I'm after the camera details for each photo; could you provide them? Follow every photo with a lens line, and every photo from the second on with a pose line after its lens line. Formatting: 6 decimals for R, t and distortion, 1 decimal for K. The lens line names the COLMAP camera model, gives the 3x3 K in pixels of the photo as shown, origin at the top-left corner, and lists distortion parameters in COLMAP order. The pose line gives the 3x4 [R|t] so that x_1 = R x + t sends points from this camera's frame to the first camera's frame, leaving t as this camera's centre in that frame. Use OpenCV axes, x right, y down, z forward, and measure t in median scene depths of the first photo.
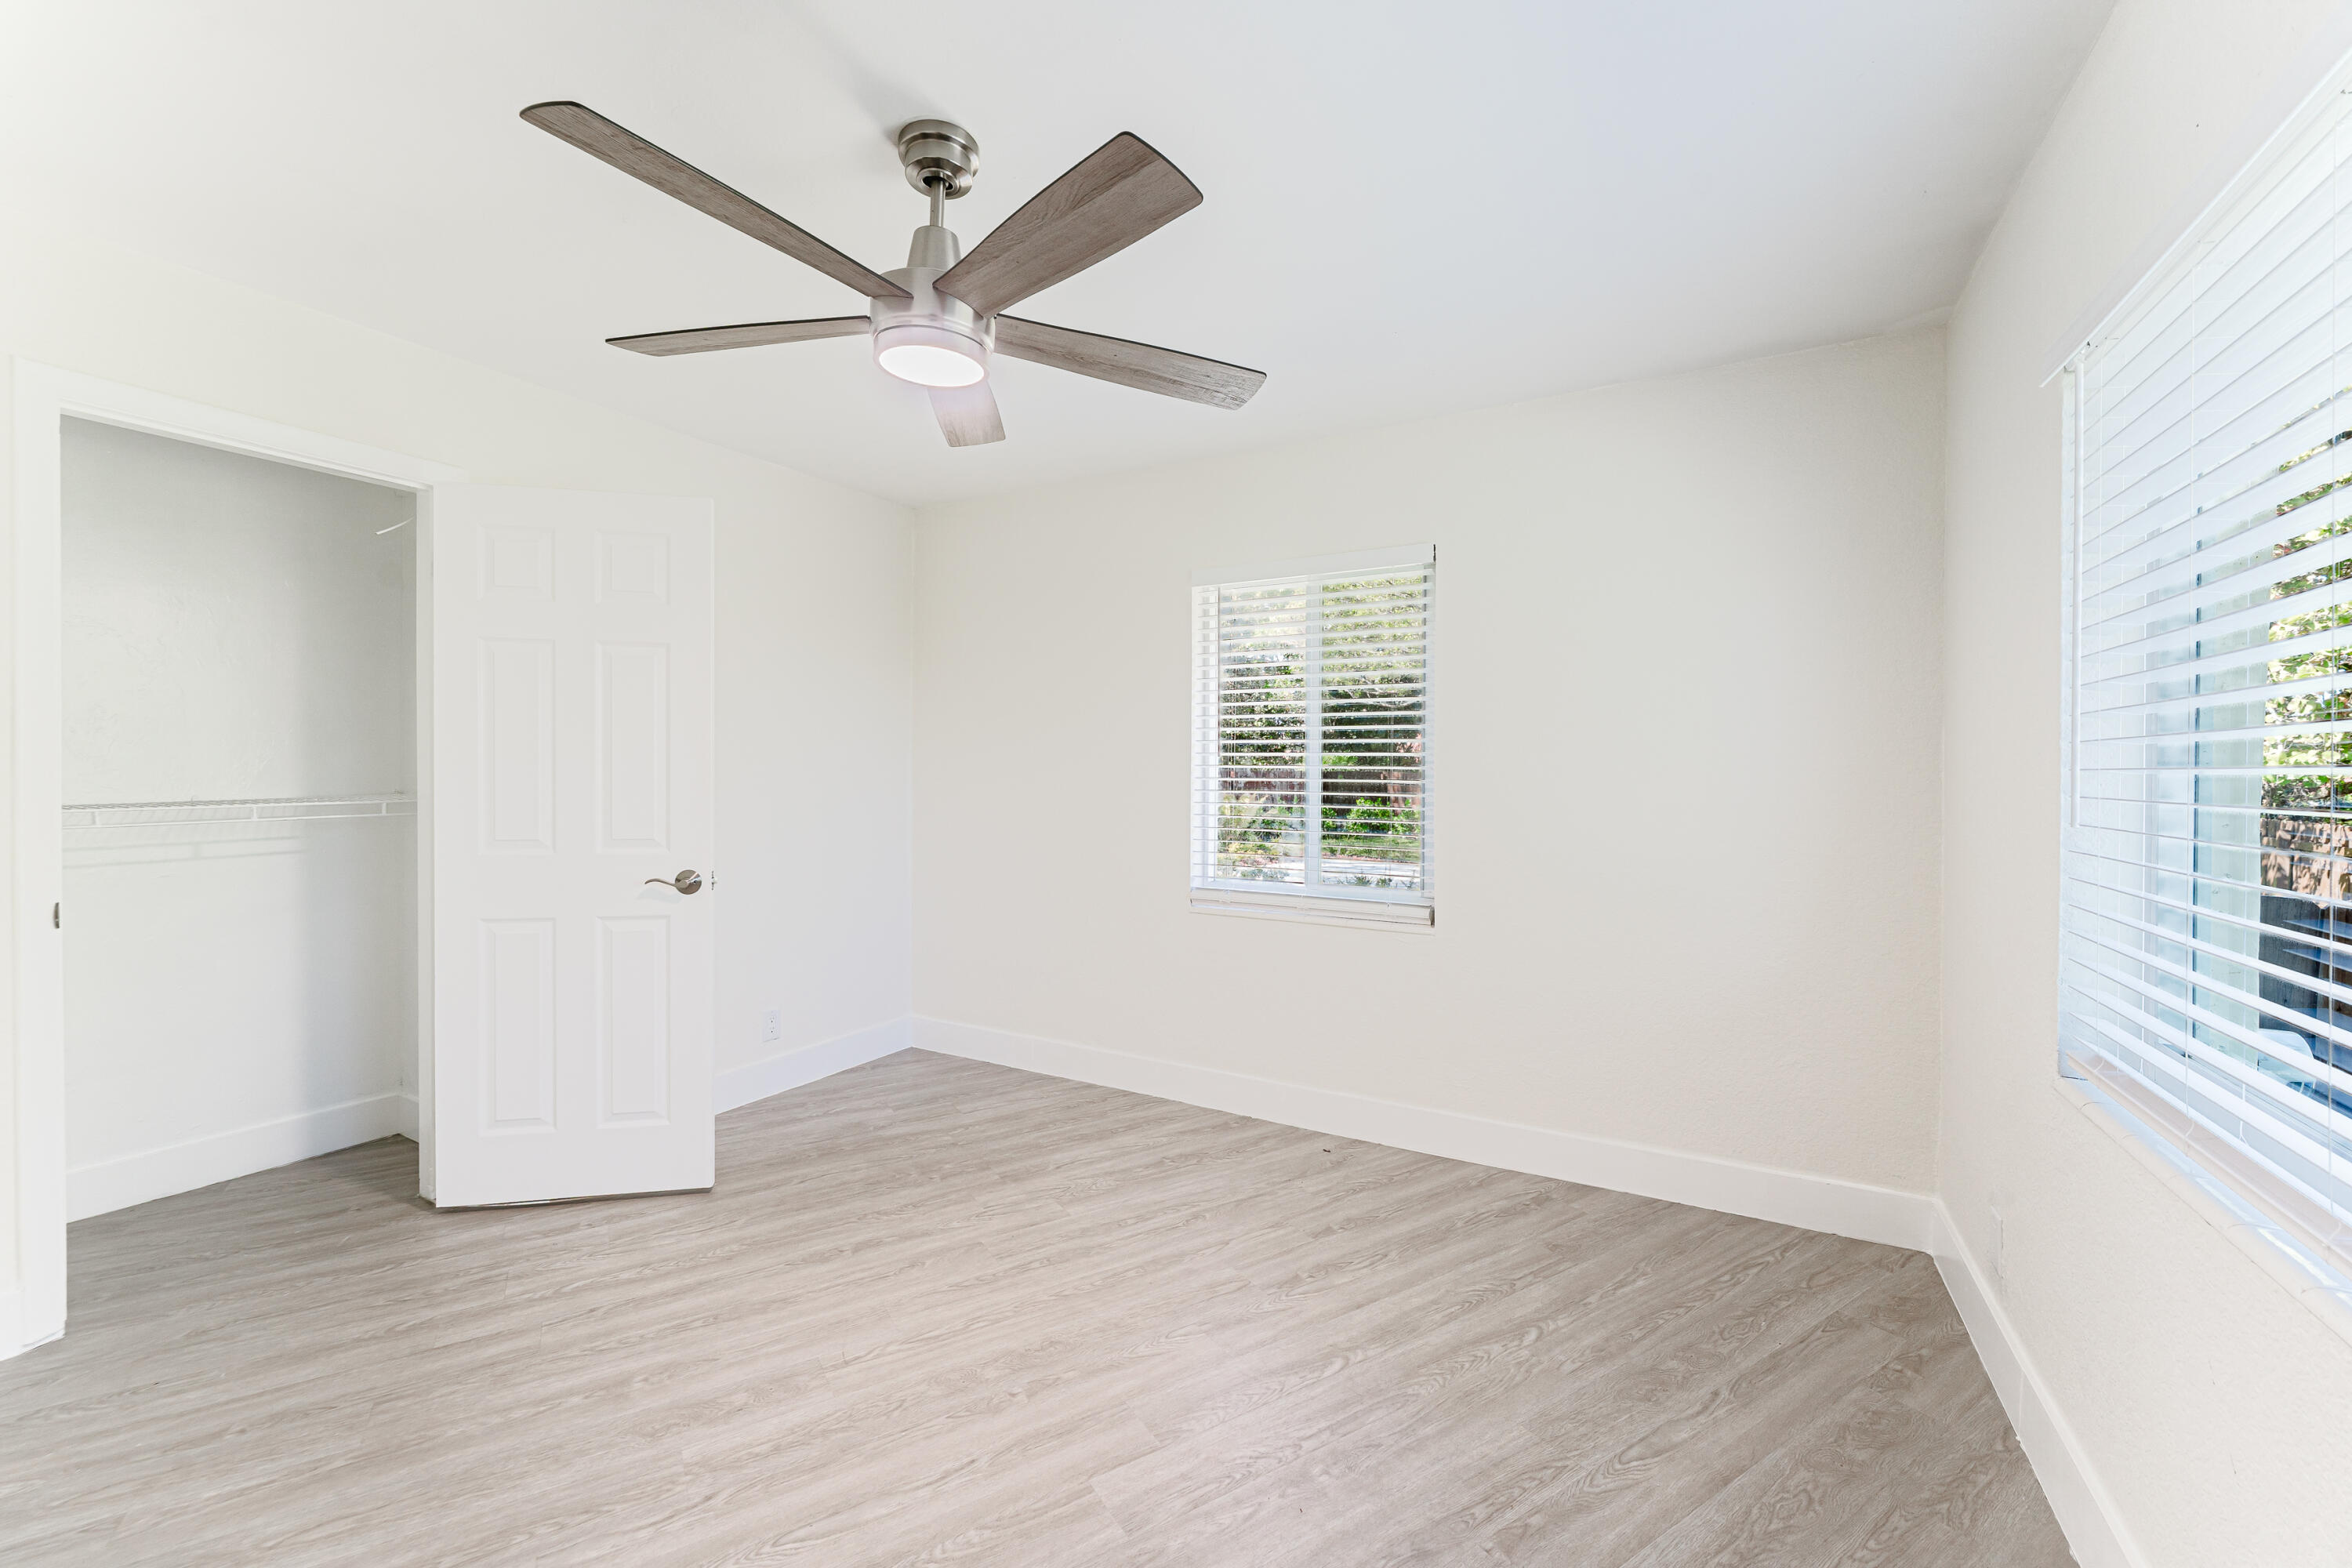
lens RADIAL K [[937.4, 0, 1129.5], [0, 937.4, 794.0], [0, 0, 1]] dist [-0.000925, -0.000516]
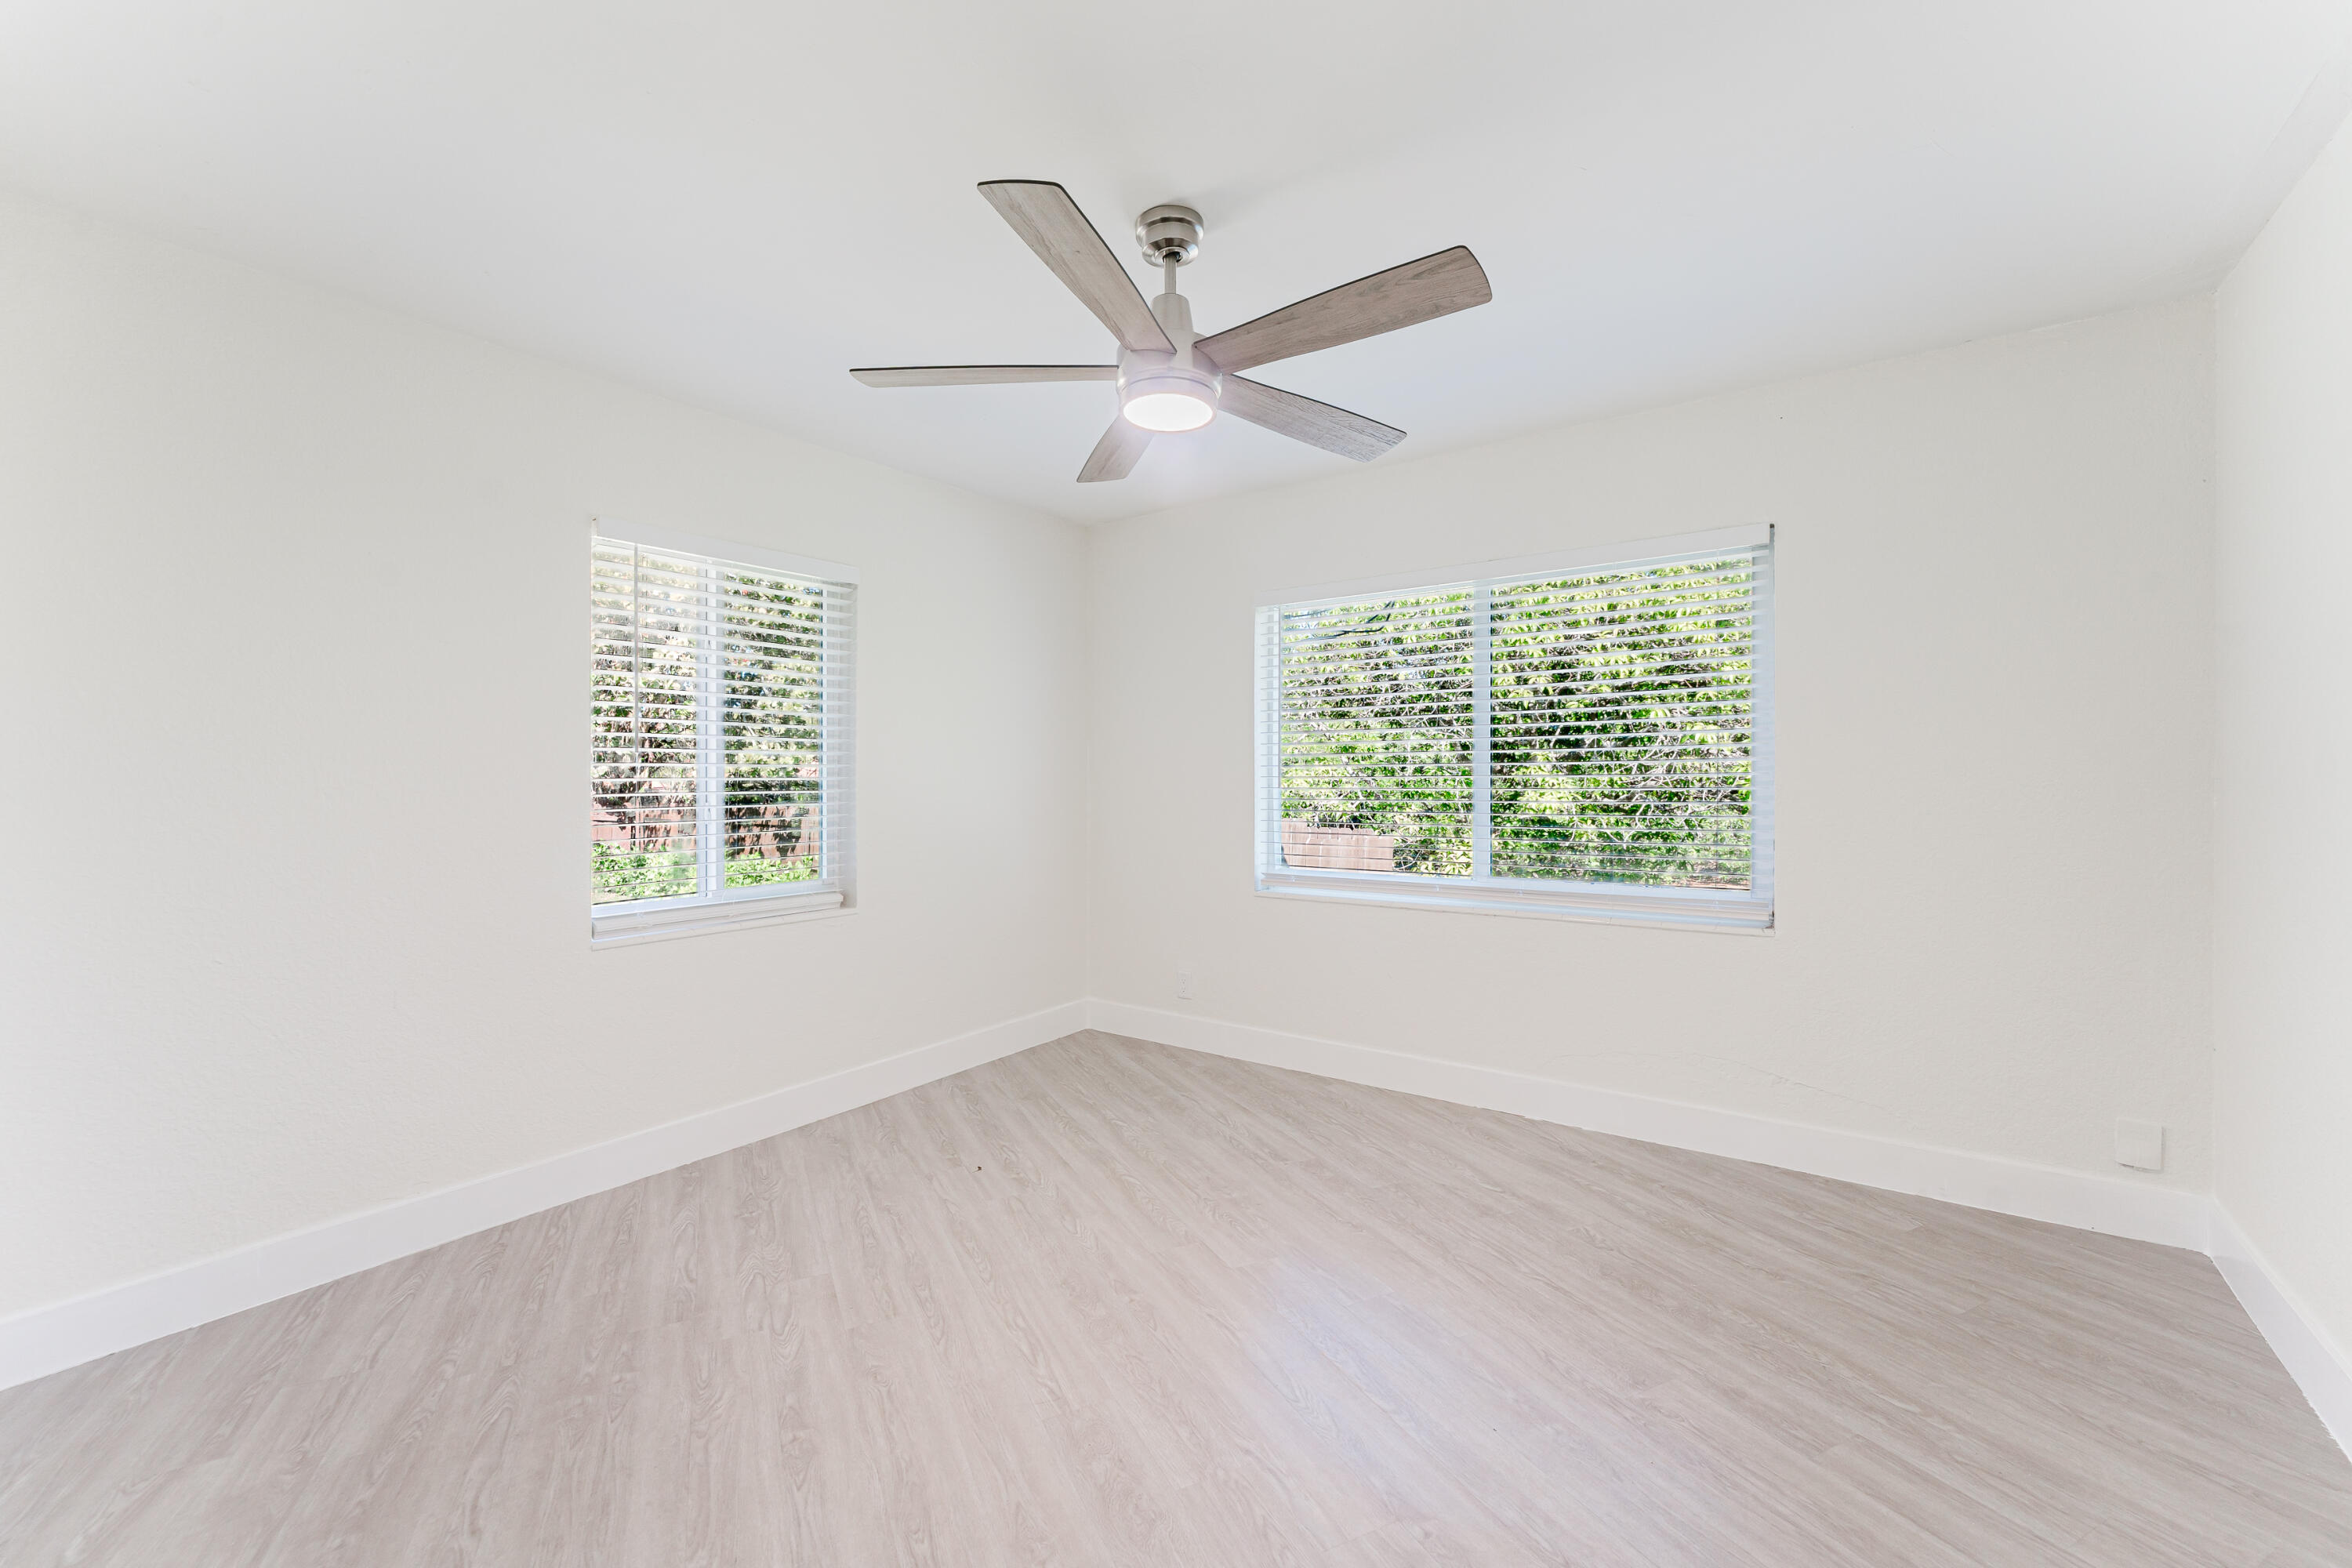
lens RADIAL K [[963.2, 0, 1162.7], [0, 963.2, 796.8], [0, 0, 1]] dist [-0.003960, -0.000245]
pose [[0.097626, -0.029881, 0.994775, -0.935450], [0.029405, 0.999199, 0.027128, -0.017180], [-0.994789, 0.026603, 0.098426, 0.590600]]
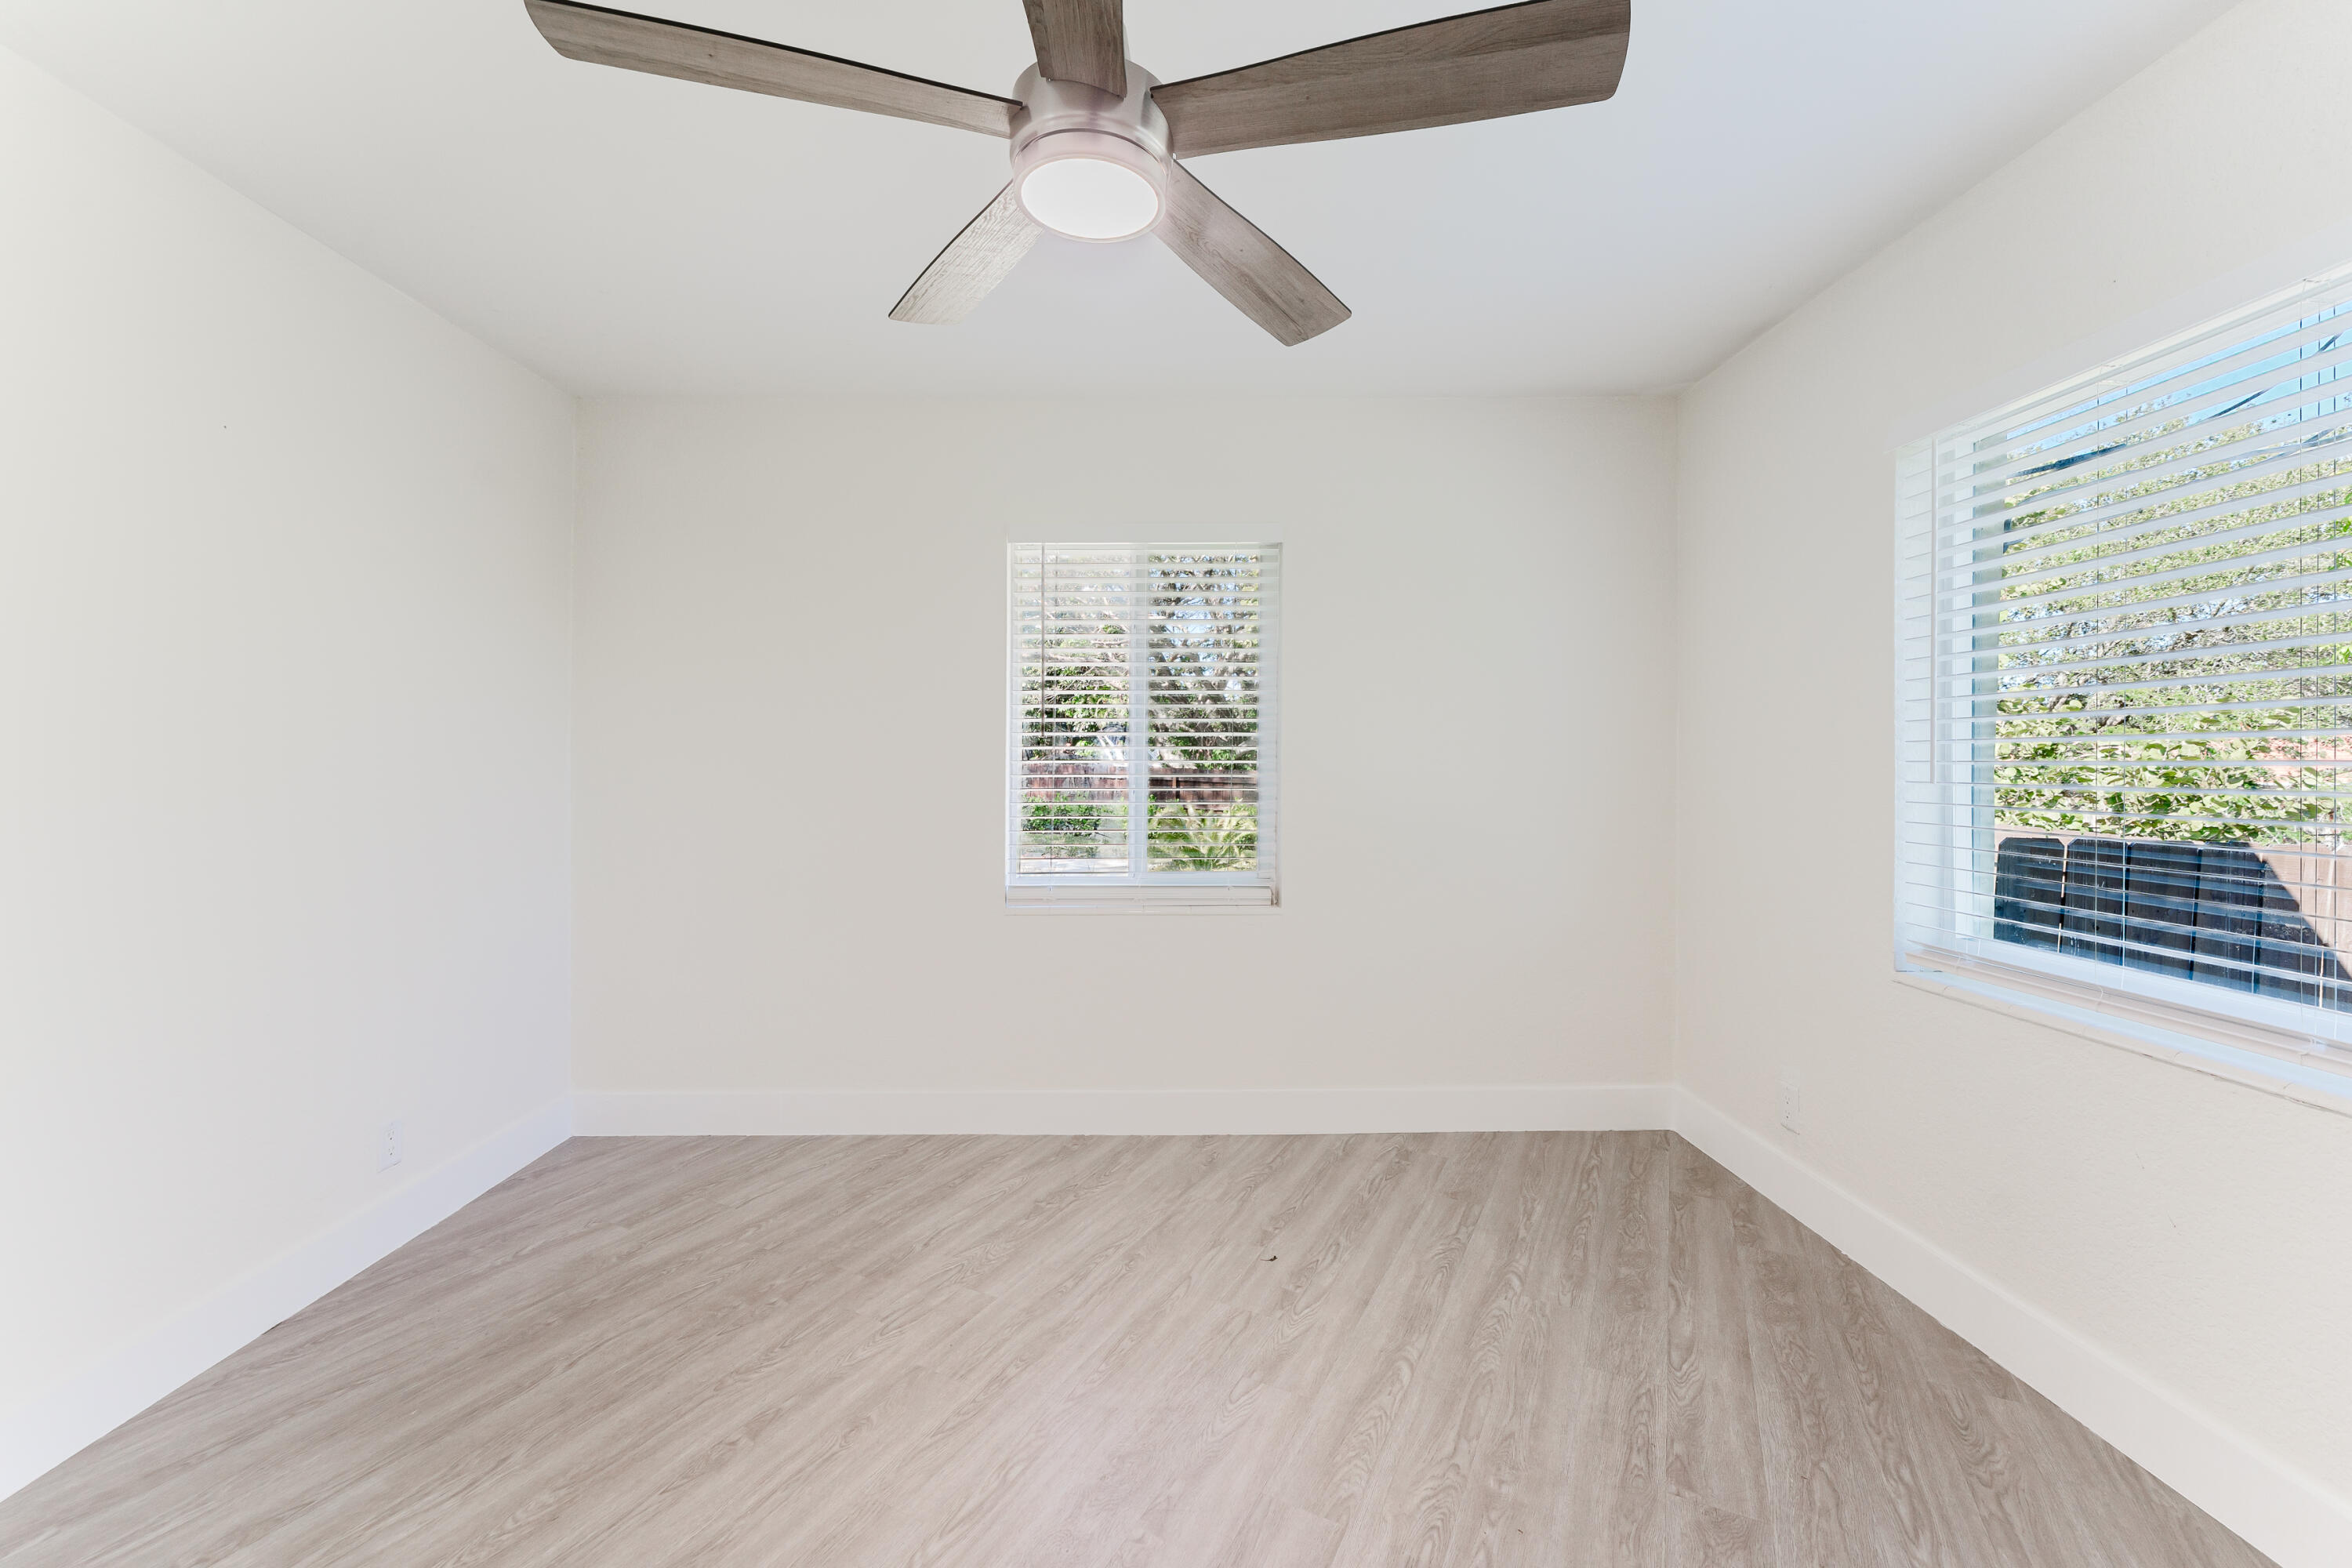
lens RADIAL K [[966.5, 0, 1145.6], [0, 966.5, 776.1], [0, 0, 1]] dist [-0.002008, -0.000578]
pose [[0.862390, -0.016061, 0.505989, -0.371133], [0.020383, 0.999788, -0.003004, 0.003081], [-0.505833, 0.012904, 0.862535, 0.209318]]
